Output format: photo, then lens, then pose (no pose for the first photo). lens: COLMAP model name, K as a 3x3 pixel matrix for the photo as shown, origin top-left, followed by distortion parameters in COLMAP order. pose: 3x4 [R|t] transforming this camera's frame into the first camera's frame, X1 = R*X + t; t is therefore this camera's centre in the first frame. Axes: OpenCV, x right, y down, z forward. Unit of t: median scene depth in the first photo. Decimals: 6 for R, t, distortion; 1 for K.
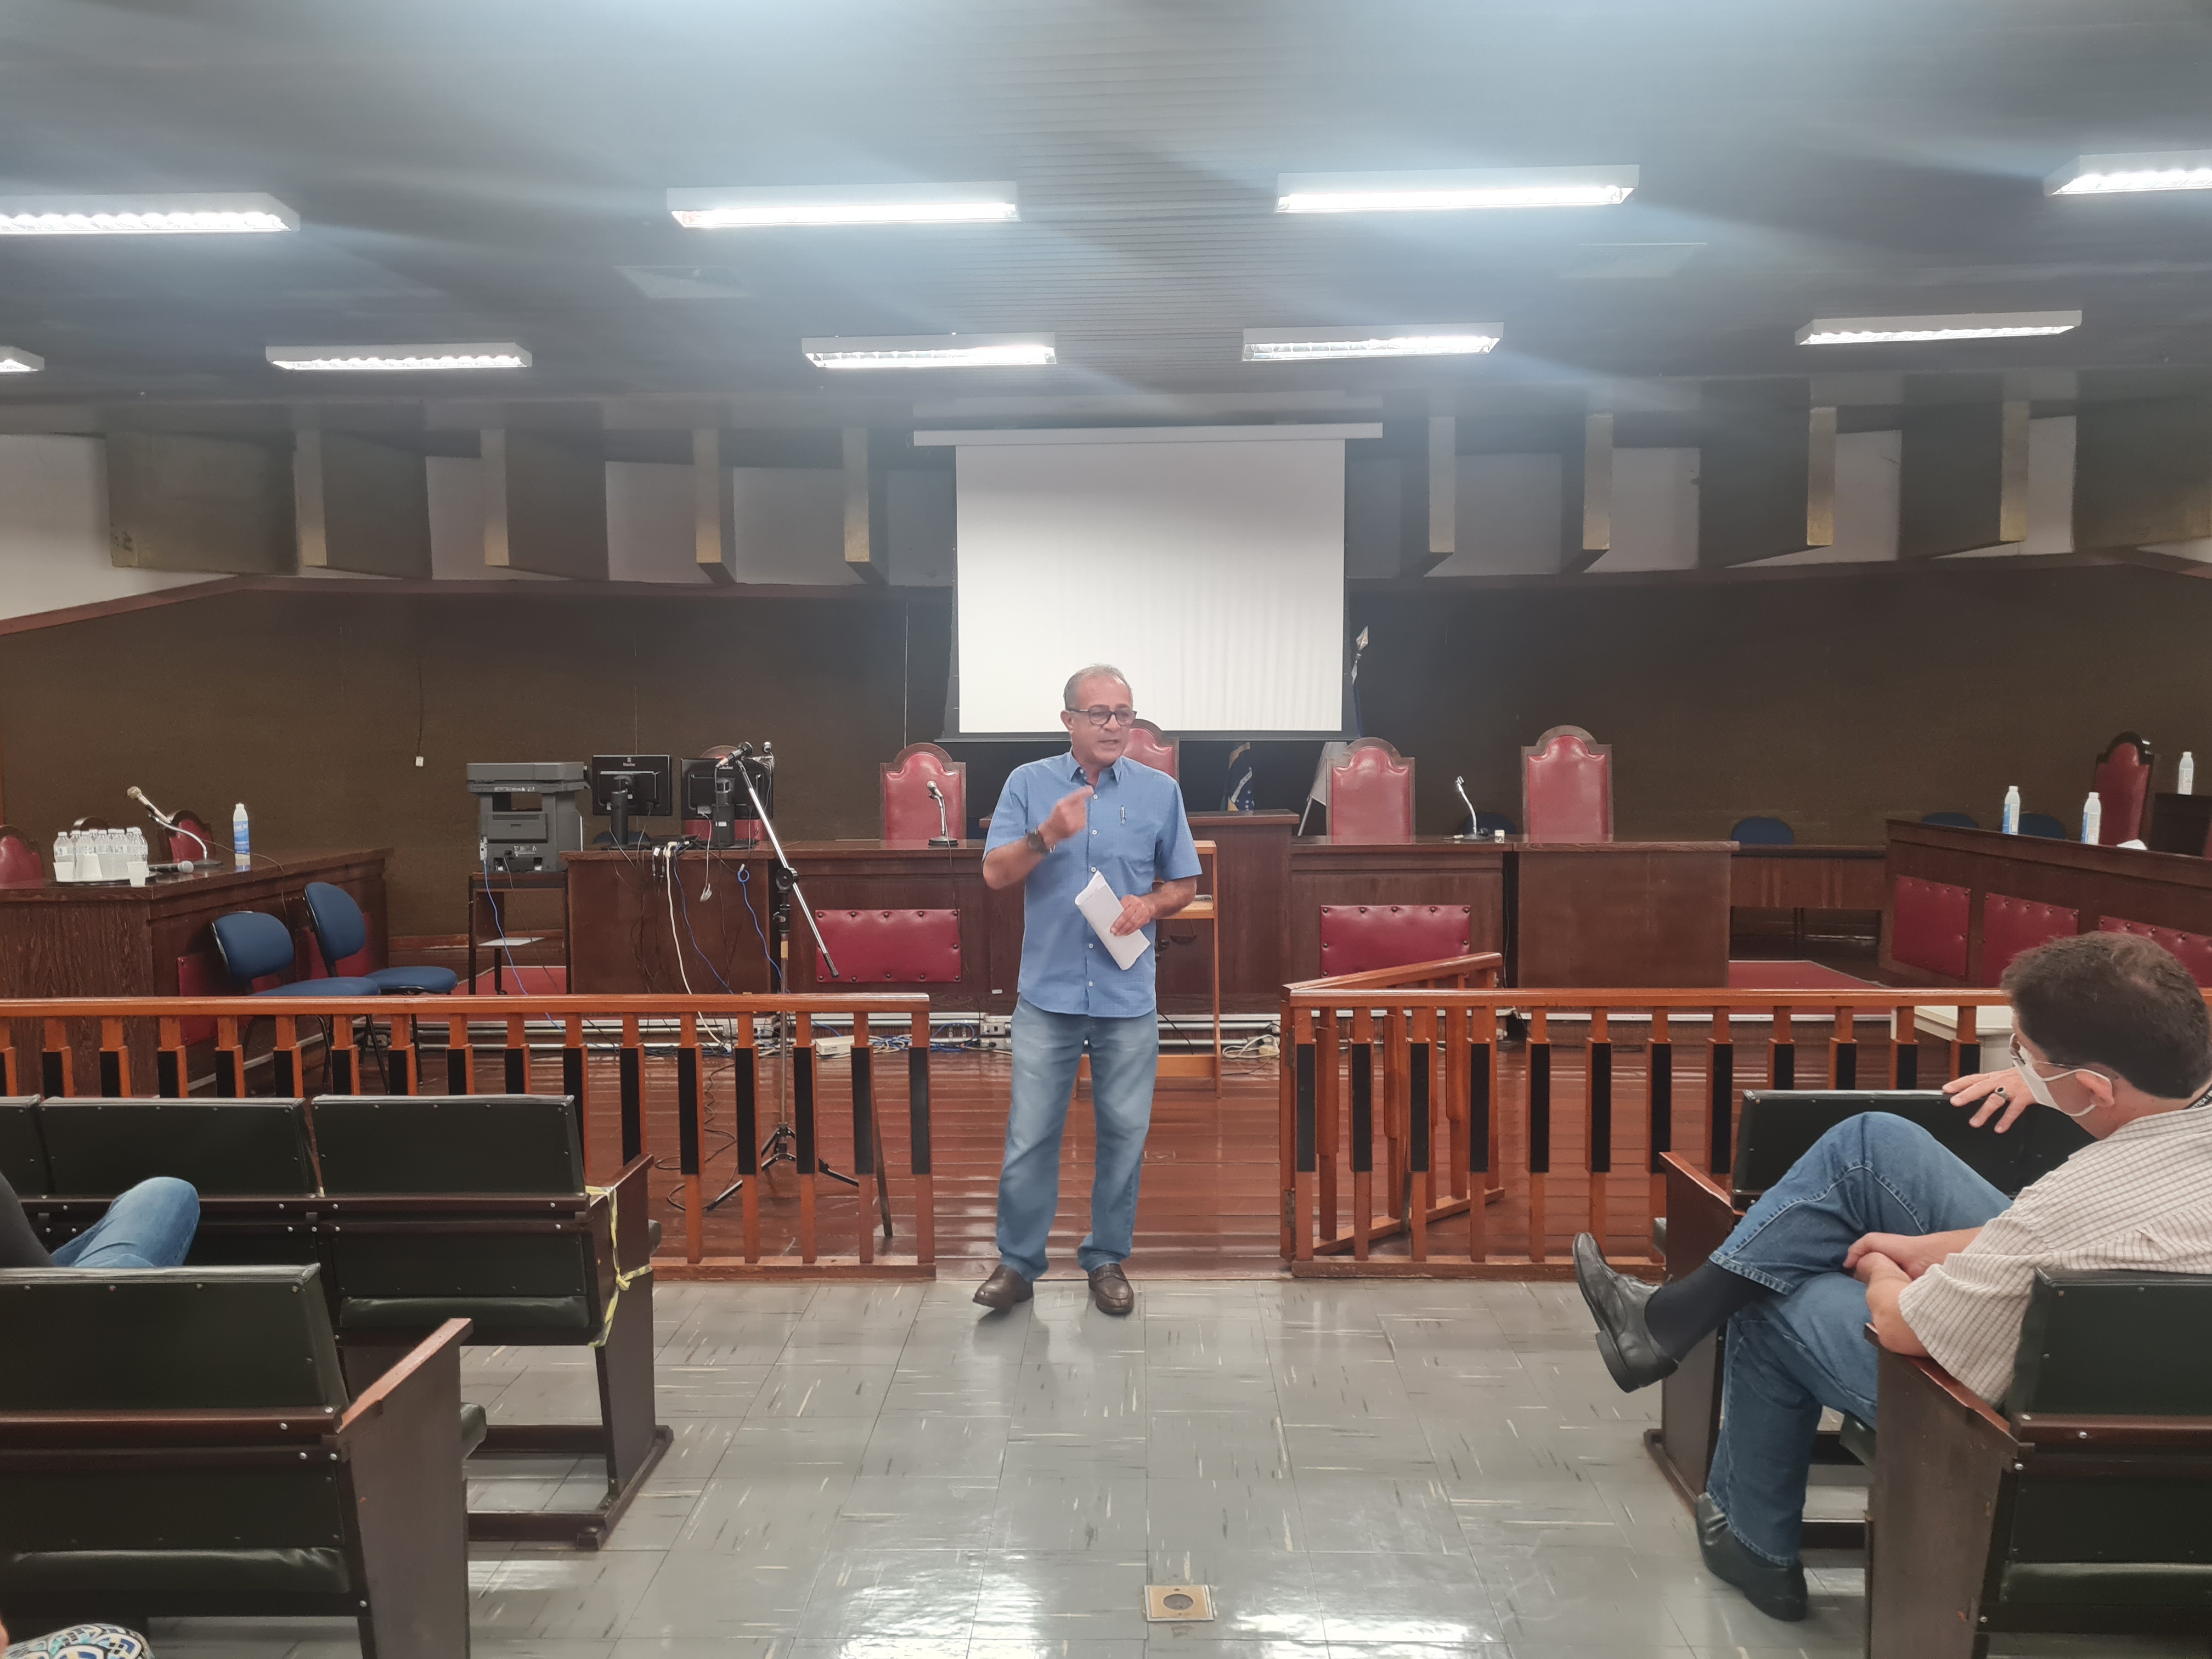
lens RADIAL K [[1670.4, 0, 1096.7], [0, 1670.4, 839.4], [0, 0, 1]] dist [0.039224, -0.006251]
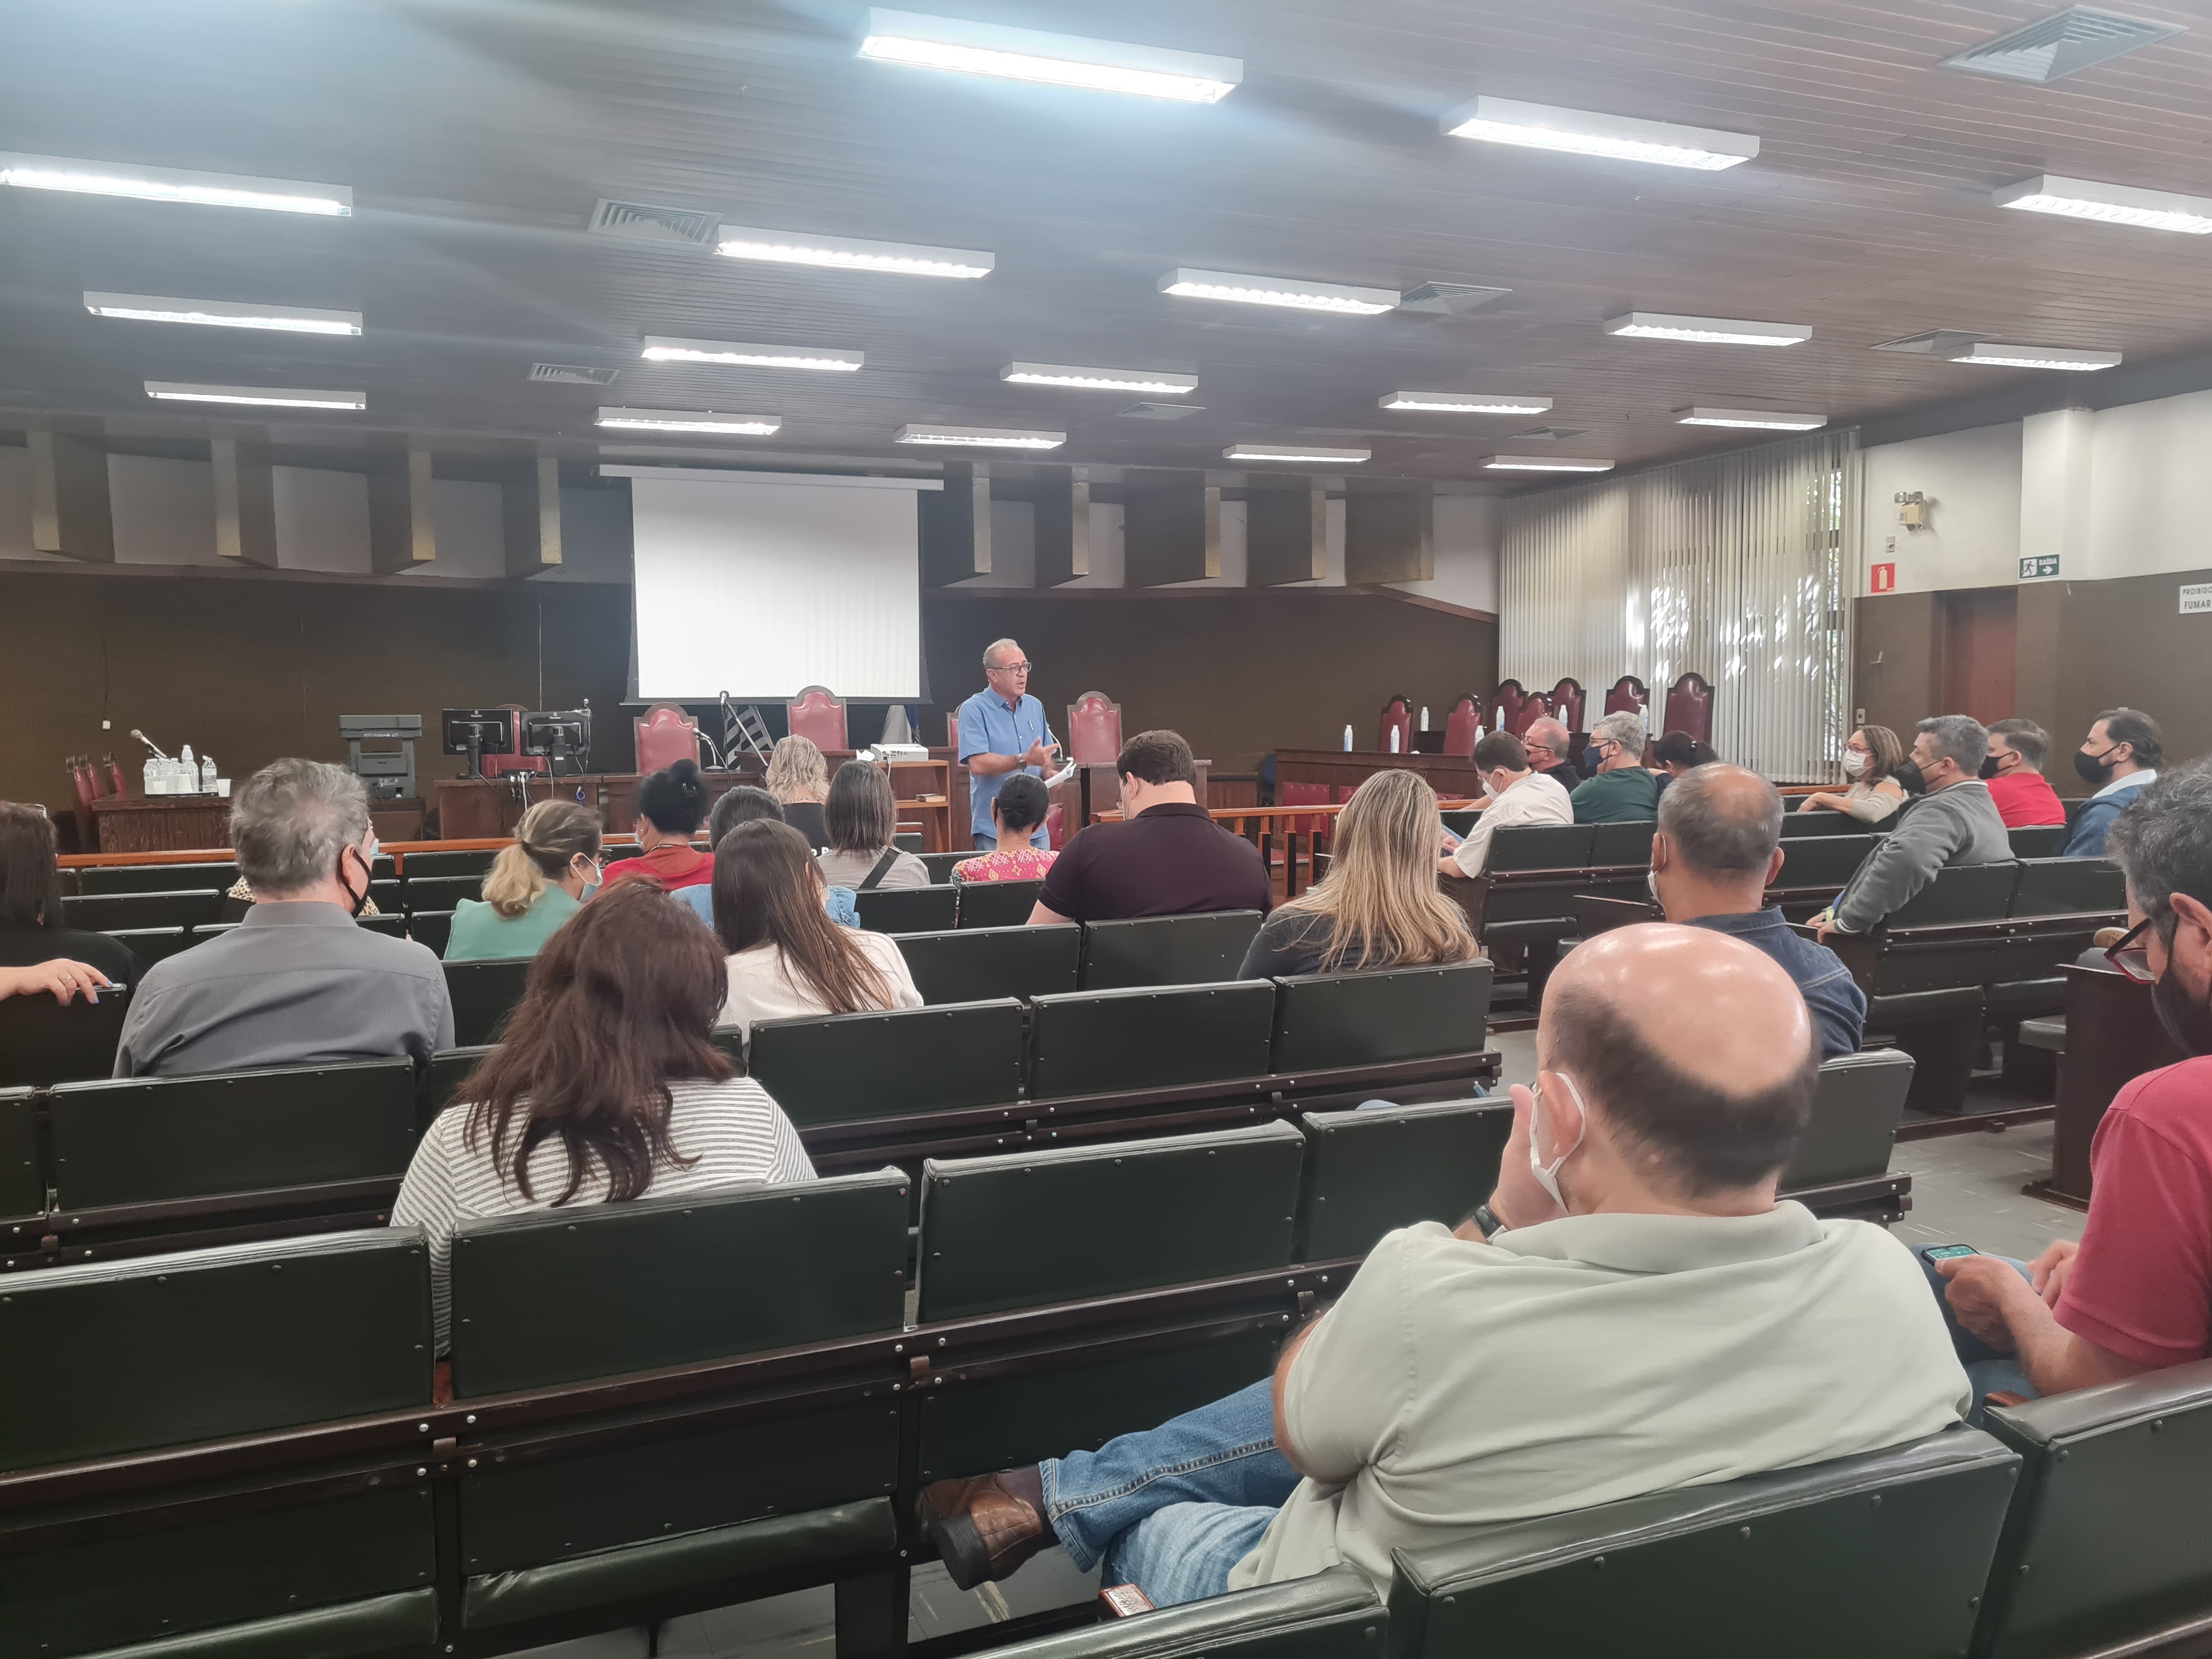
lens RADIAL K [[1670.4, 0, 1096.7], [0, 1670.4, 839.4], [0, 0, 1]] dist [0.039224, -0.006251]
pose [[0.907250, -0.035038, 0.419130, -0.317417], [0.033251, 0.999380, 0.011570, 0.044124], [-0.419275, 0.003439, 0.907853, -0.342641]]
